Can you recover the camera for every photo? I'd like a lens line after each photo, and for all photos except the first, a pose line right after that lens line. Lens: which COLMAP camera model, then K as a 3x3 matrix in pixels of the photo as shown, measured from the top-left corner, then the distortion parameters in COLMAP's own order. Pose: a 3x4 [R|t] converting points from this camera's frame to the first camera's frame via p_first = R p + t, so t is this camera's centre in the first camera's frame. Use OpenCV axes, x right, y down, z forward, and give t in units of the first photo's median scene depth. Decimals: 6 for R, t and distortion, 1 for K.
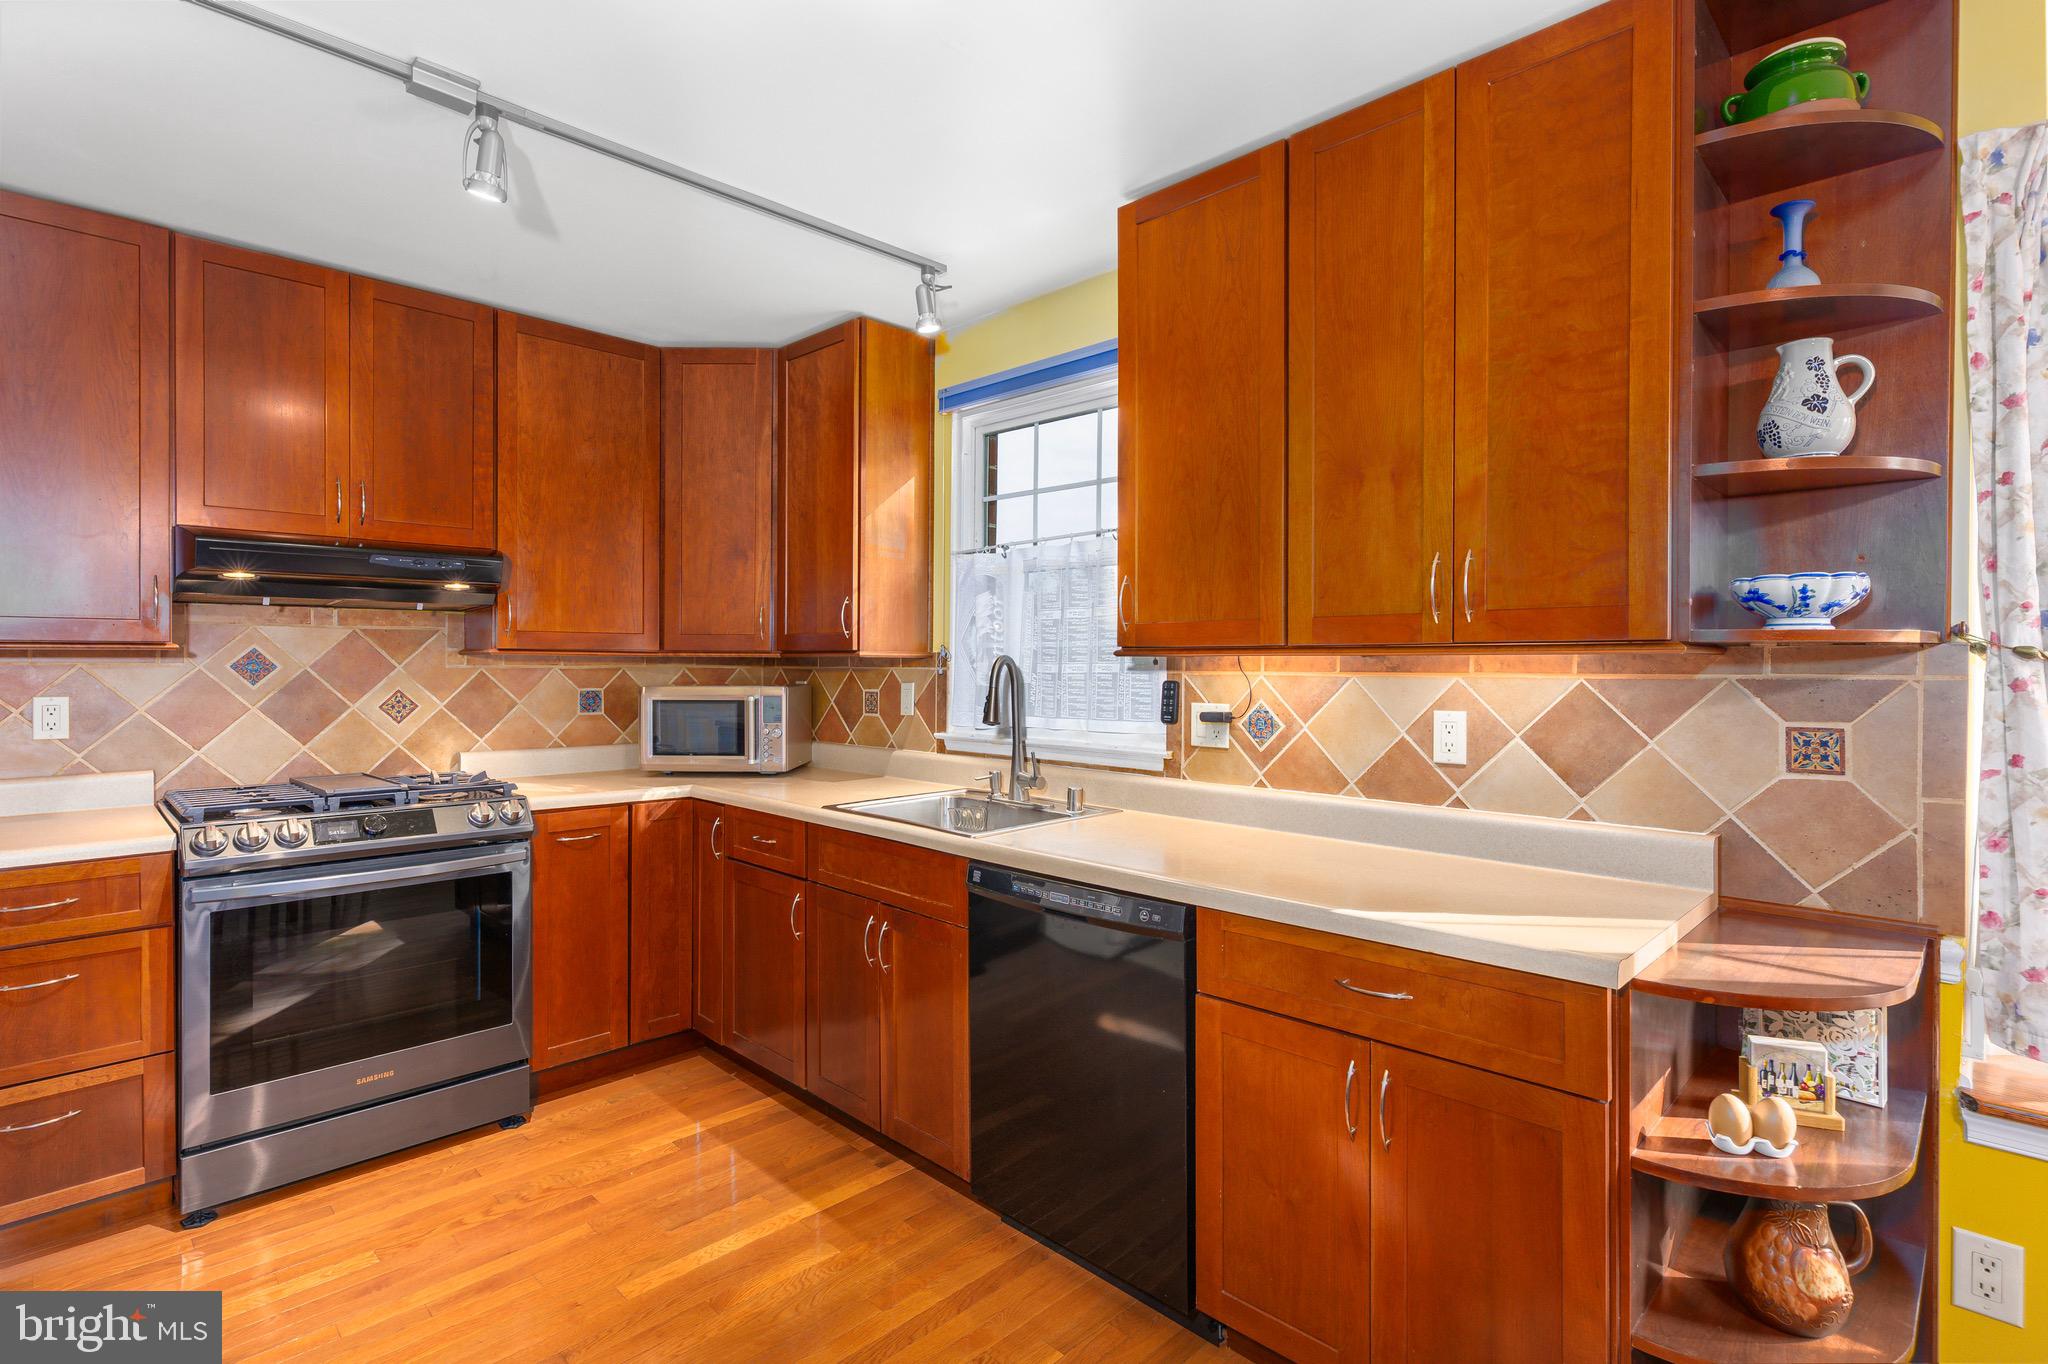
lens RADIAL K [[995.4, 0, 1020.1], [0, 995.4, 669.3], [0, 0, 1]] dist [-0.001266, 0.003931]
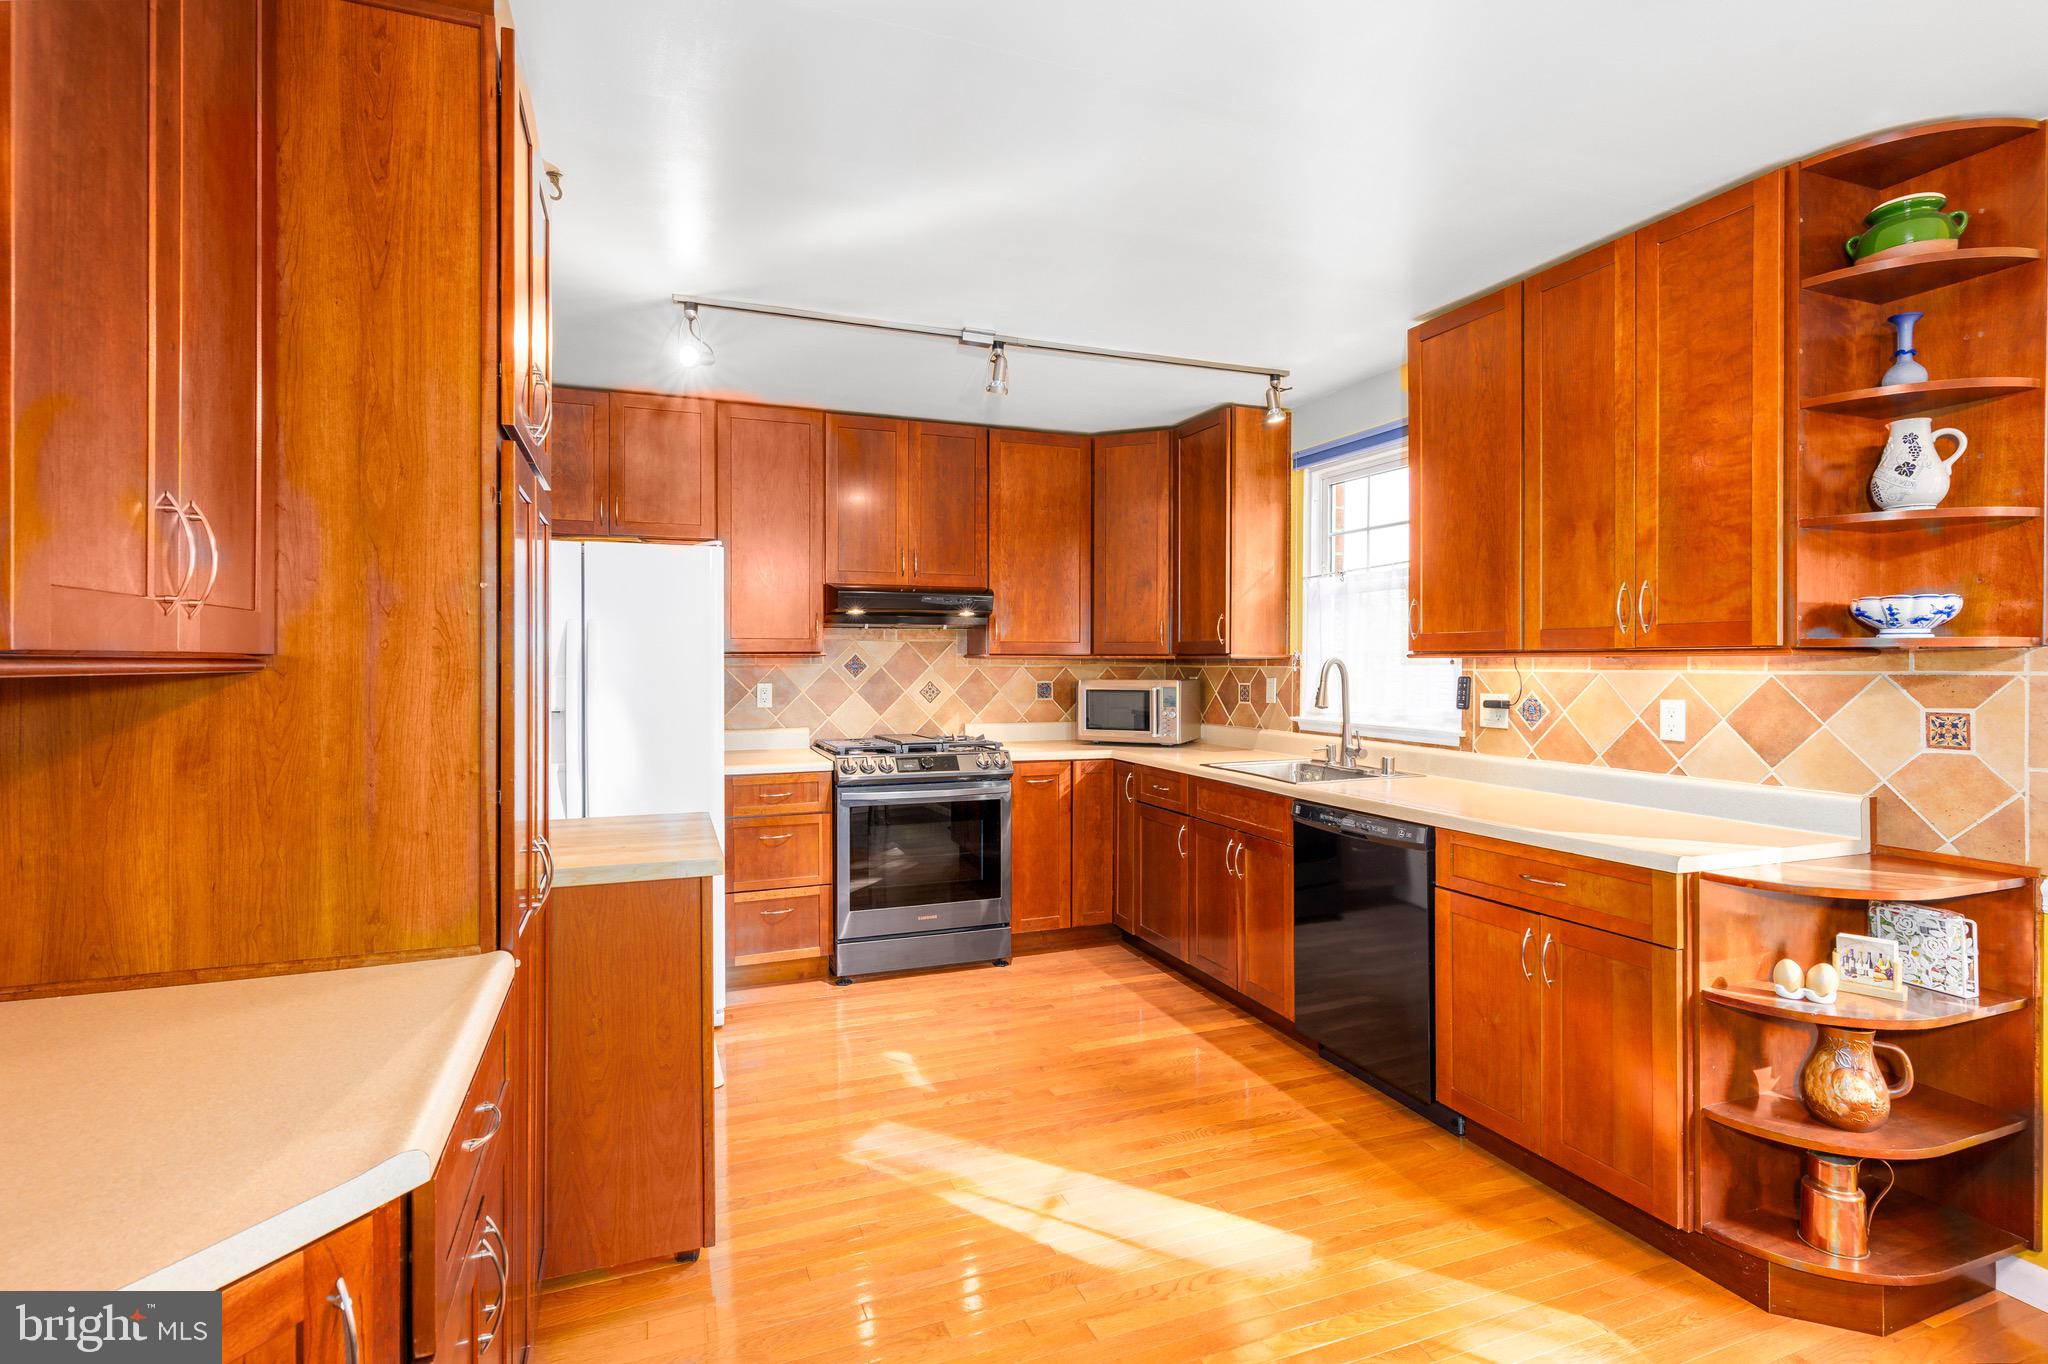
lens RADIAL K [[995.4, 0, 1019.8], [0, 995.4, 664.7], [0, 0, 1]] dist [-0.001266, 0.003931]
pose [[0.914923, -0.001583, -0.403625, 0.153600], [0.000343, 0.999995, -0.003143, 0.000439], [0.403628, 0.002737, 0.914919, -0.441927]]
